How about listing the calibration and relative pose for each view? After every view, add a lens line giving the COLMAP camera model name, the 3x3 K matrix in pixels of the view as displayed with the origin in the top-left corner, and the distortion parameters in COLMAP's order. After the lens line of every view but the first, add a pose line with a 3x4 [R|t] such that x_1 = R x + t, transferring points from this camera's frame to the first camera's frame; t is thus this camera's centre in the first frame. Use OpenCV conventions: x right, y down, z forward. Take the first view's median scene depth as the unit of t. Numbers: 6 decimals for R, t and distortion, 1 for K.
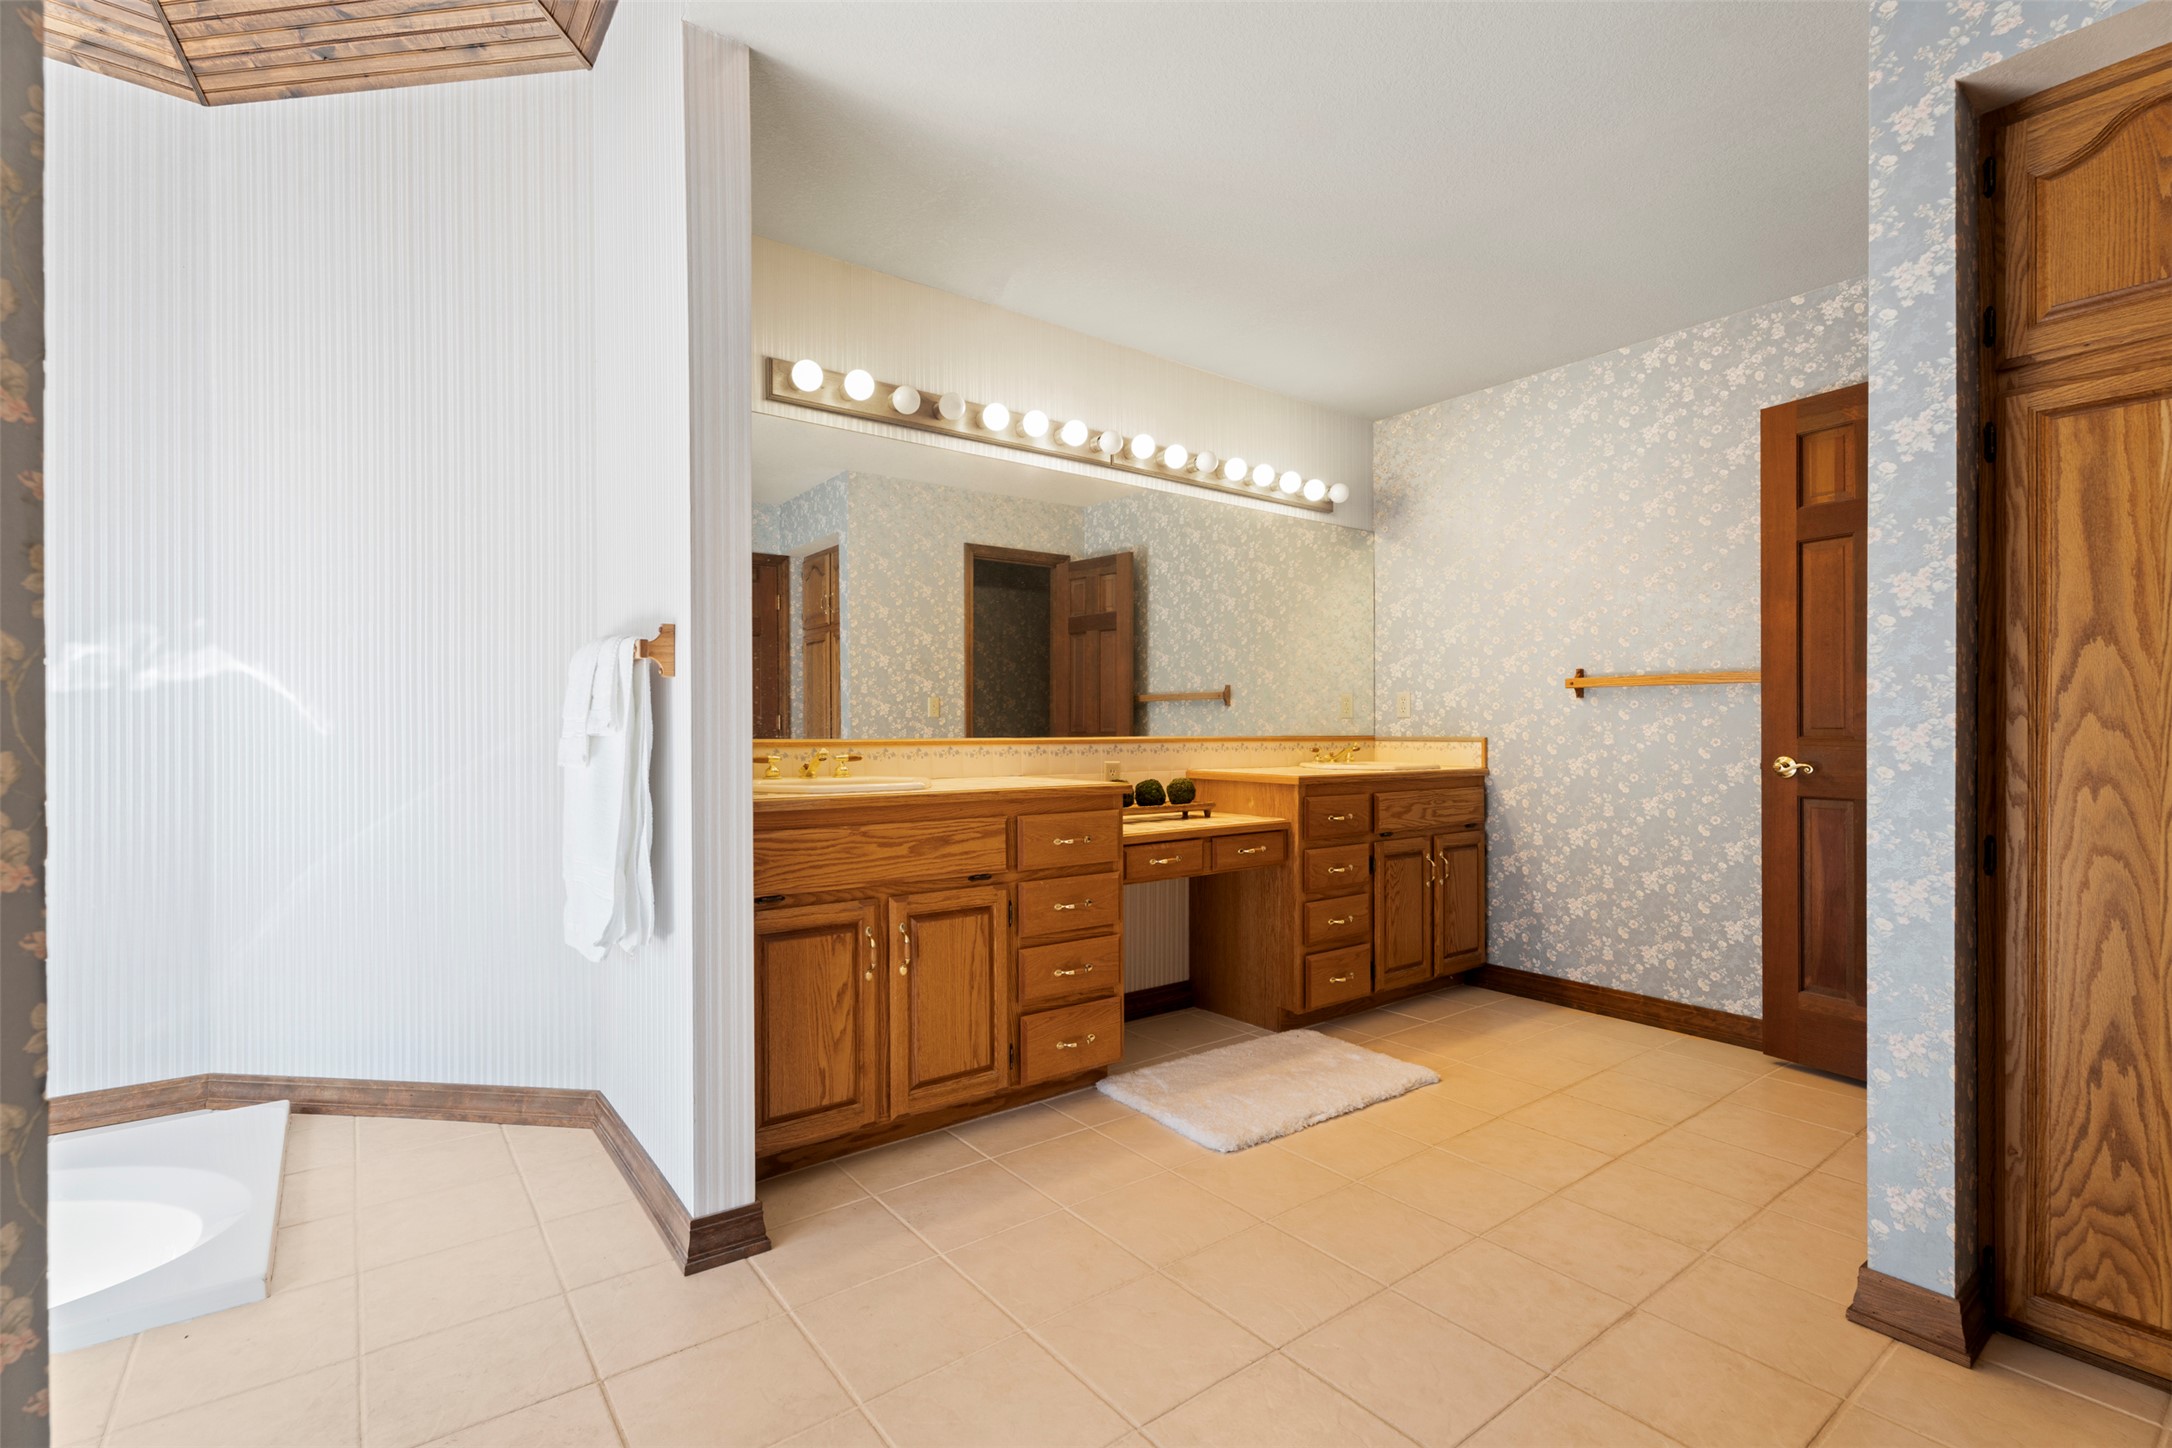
lens RADIAL K [[974.9, 0, 1086.0], [0, 974.9, 724.0], [0, 0, 1]] dist [0.004051, 0.000060]
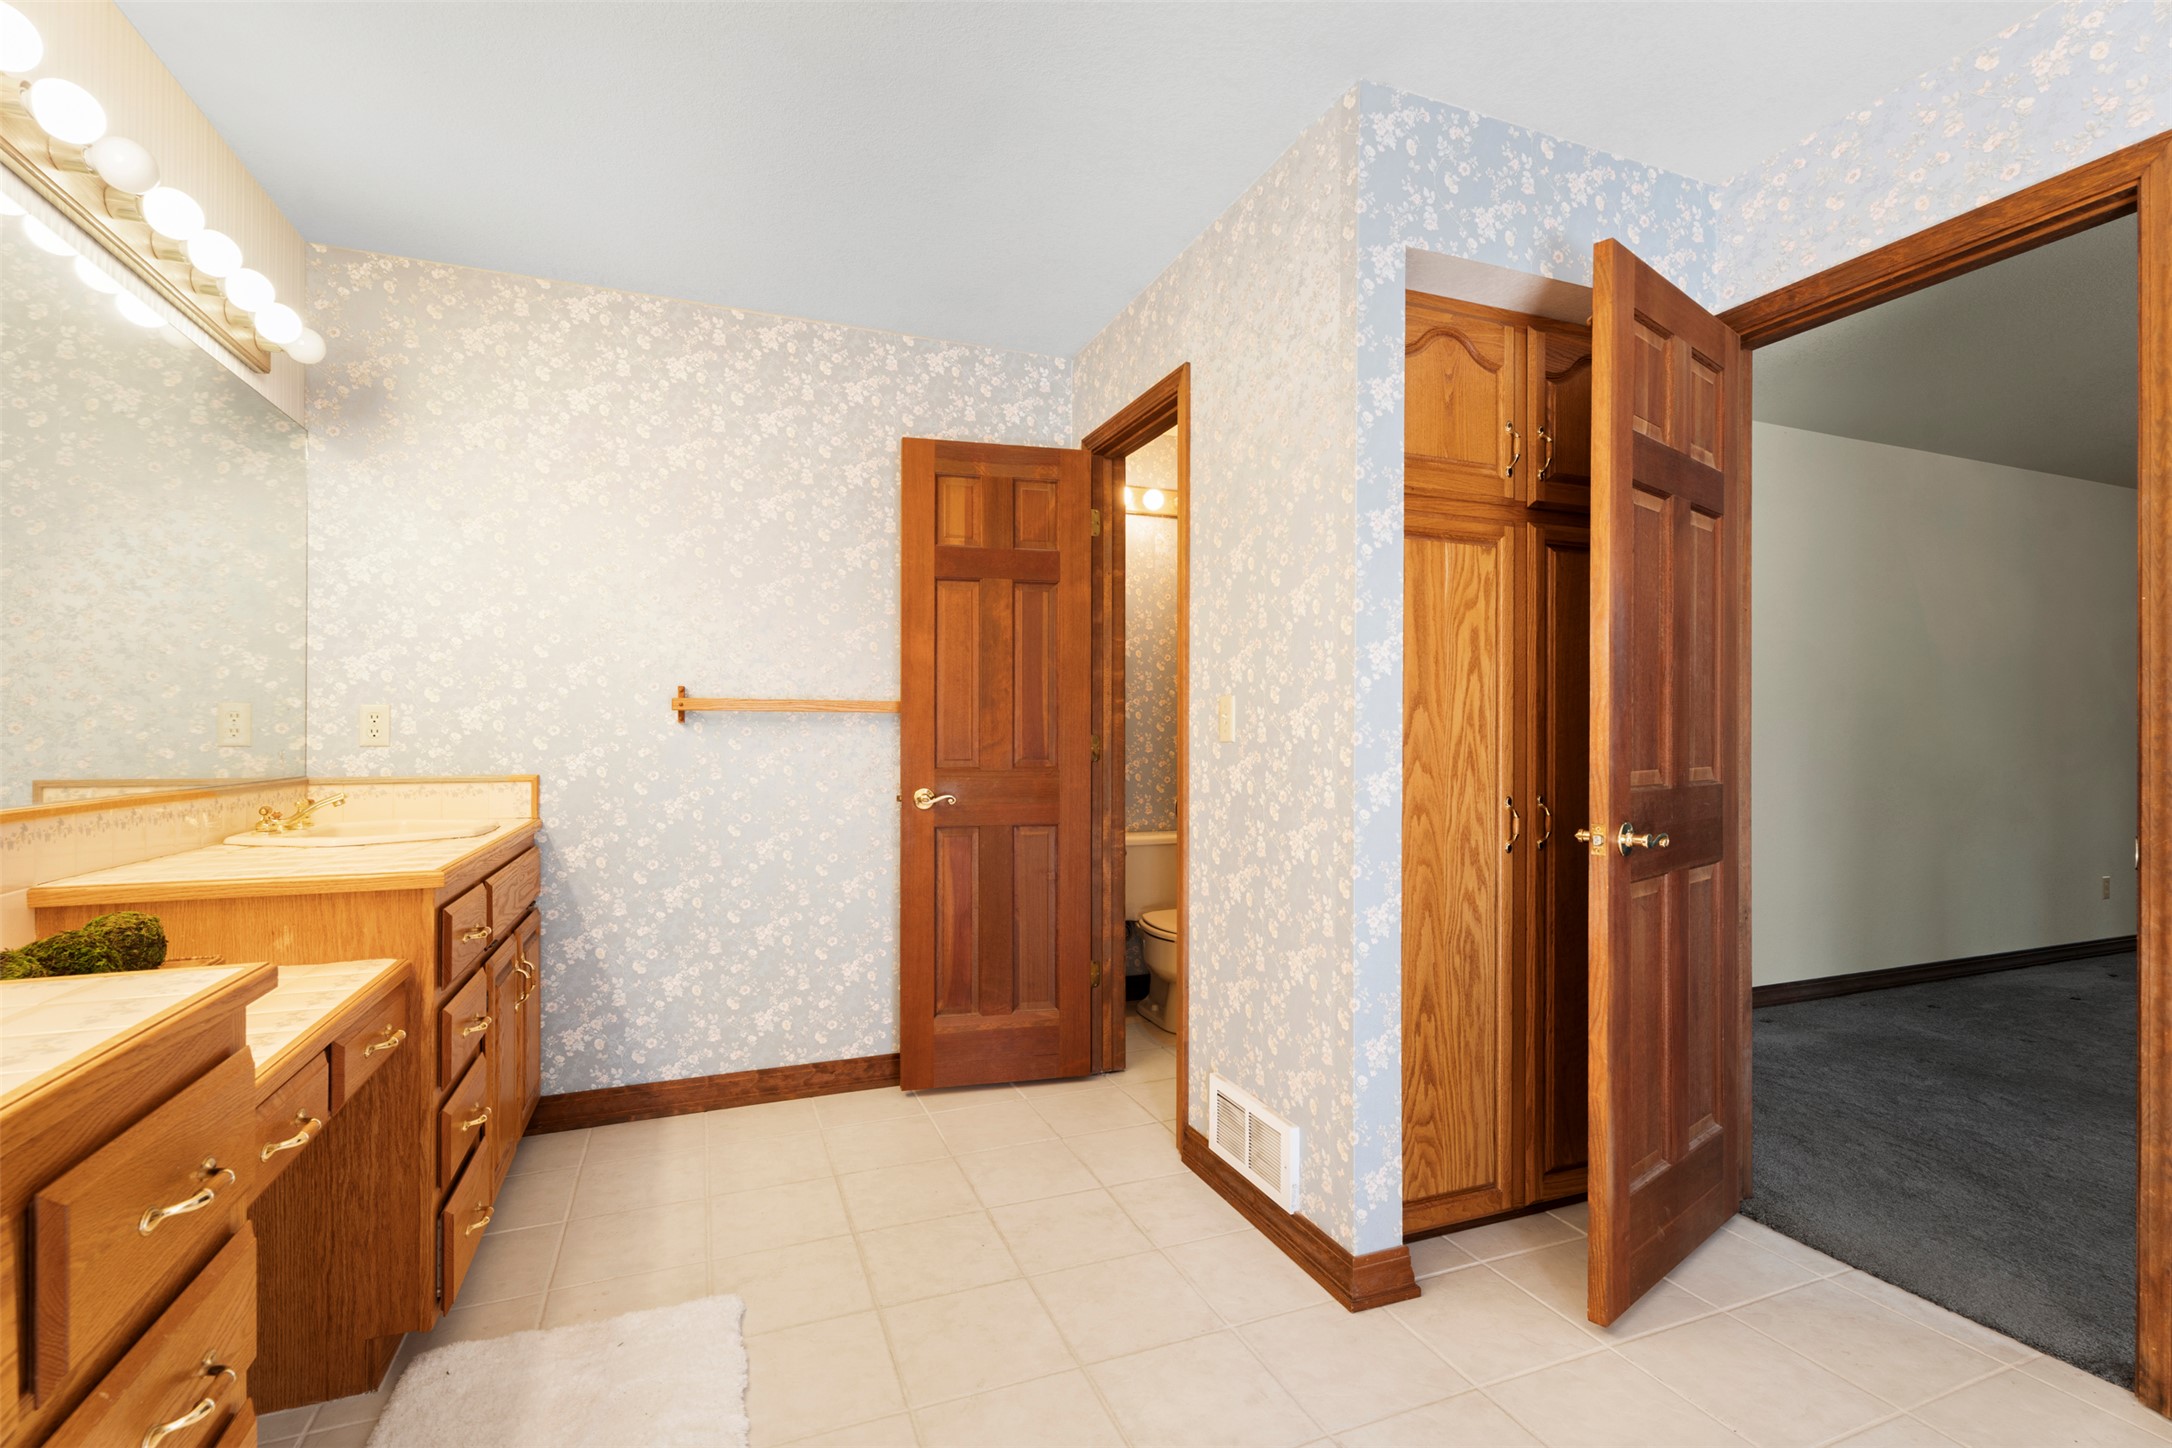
lens RADIAL K [[974.9, 0, 1086.0], [0, 974.9, 724.0], [0, 0, 1]] dist [0.004051, 0.000060]
pose [[0.272508, 0.009669, 0.962105, -0.172269], [-0.005641, 0.999948, -0.008452, -0.020734], [-0.962137, -0.003124, 0.272548, 0.463572]]
